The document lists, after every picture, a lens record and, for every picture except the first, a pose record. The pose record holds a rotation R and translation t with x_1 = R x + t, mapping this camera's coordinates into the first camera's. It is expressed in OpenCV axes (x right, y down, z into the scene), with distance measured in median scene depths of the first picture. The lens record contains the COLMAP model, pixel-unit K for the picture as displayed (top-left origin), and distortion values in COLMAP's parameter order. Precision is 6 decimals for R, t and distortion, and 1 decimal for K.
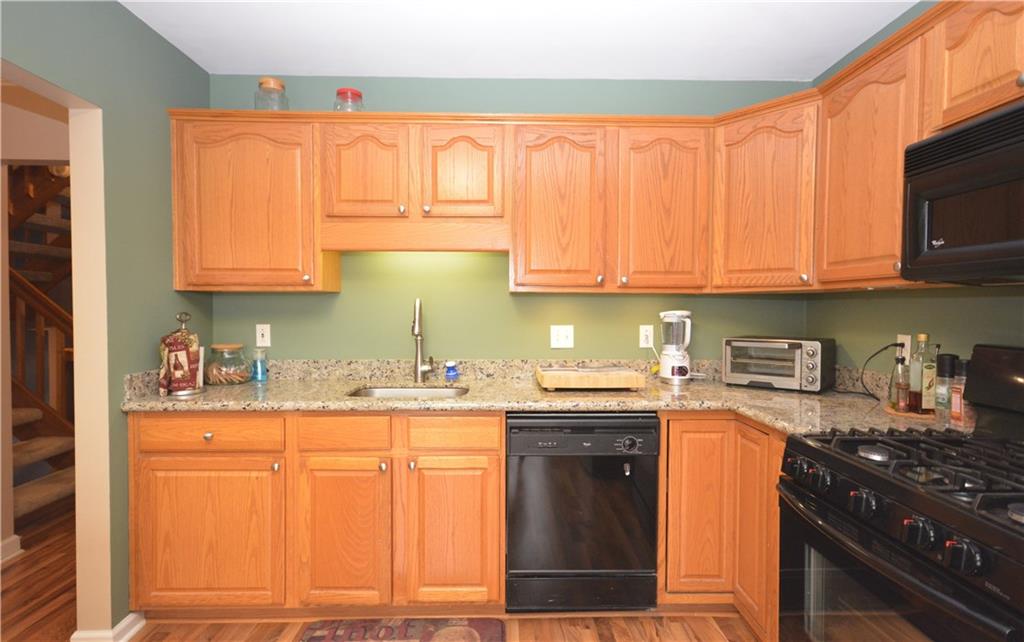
lens RADIAL K [[527.4, 0, 512.1], [0, 527.4, 324.0], [0, 0, 1]] dist [-0.001221, -0.000266]
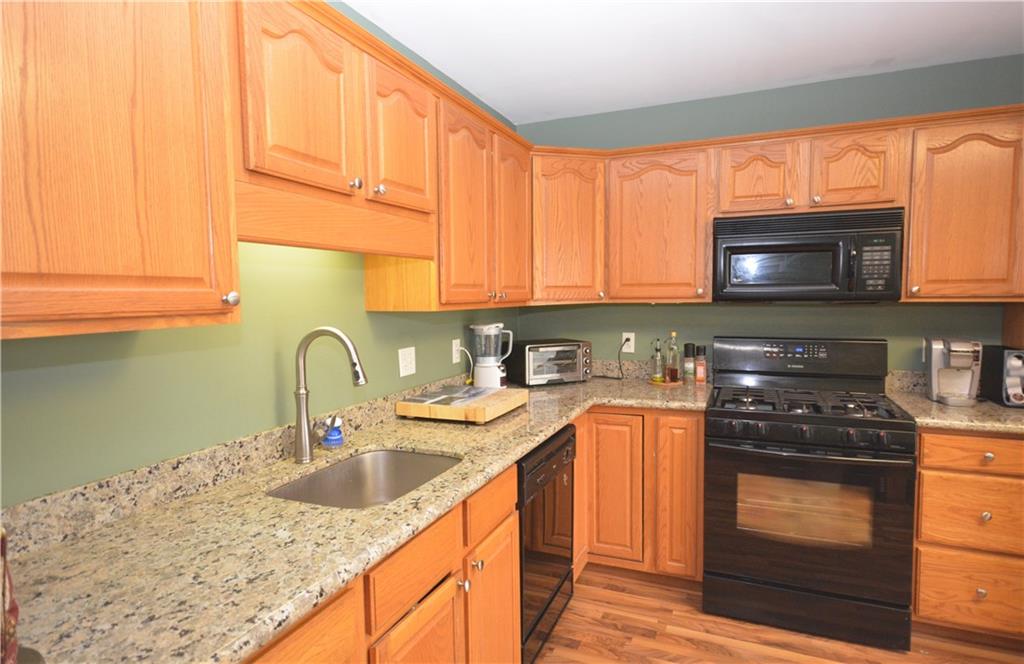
lens RADIAL K [[566.4, 0, 509.9], [0, 566.4, 332.7], [0, 0, 1]] dist [0.008933, 0.002774]
pose [[0.410489, -0.070083, 0.909168, -0.707757], [0.042159, 0.997435, 0.057852, -0.071799], [-0.910890, 0.014582, 0.412391, 0.540768]]
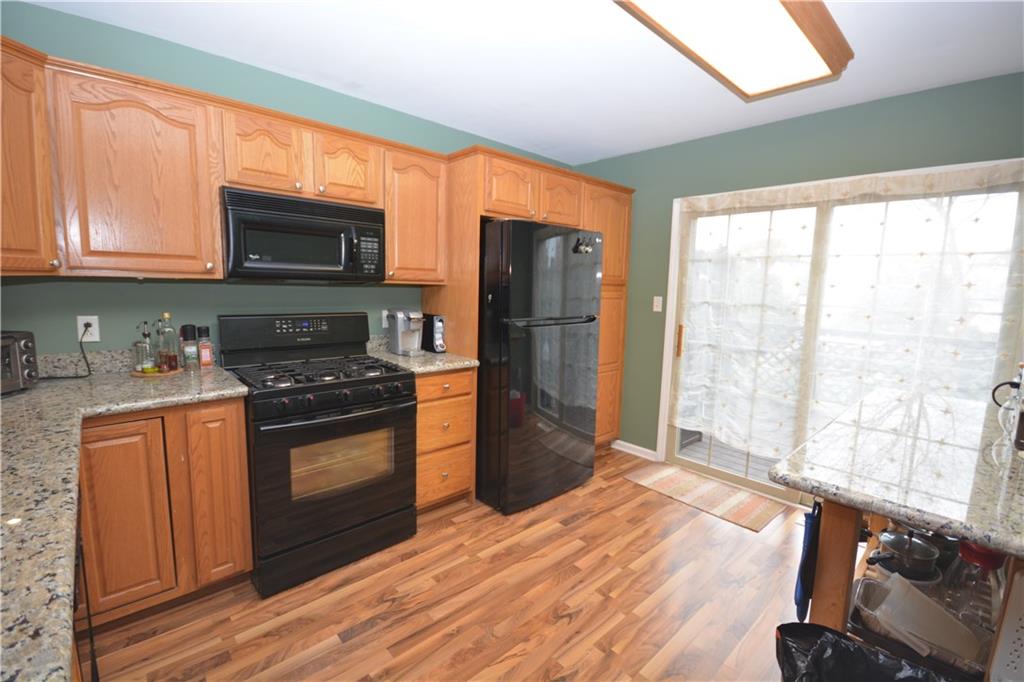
lens RADIAL K [[450.6, 0, 516.5], [0, 450.6, 342.0], [0, 0, 1]] dist [-0.004660, -0.002139]
pose [[-0.663035, -0.119706, 0.738956, -0.495400], [-0.007478, 0.988142, 0.153363, -0.065874], [-0.748551, 0.096159, -0.656067, 0.791409]]
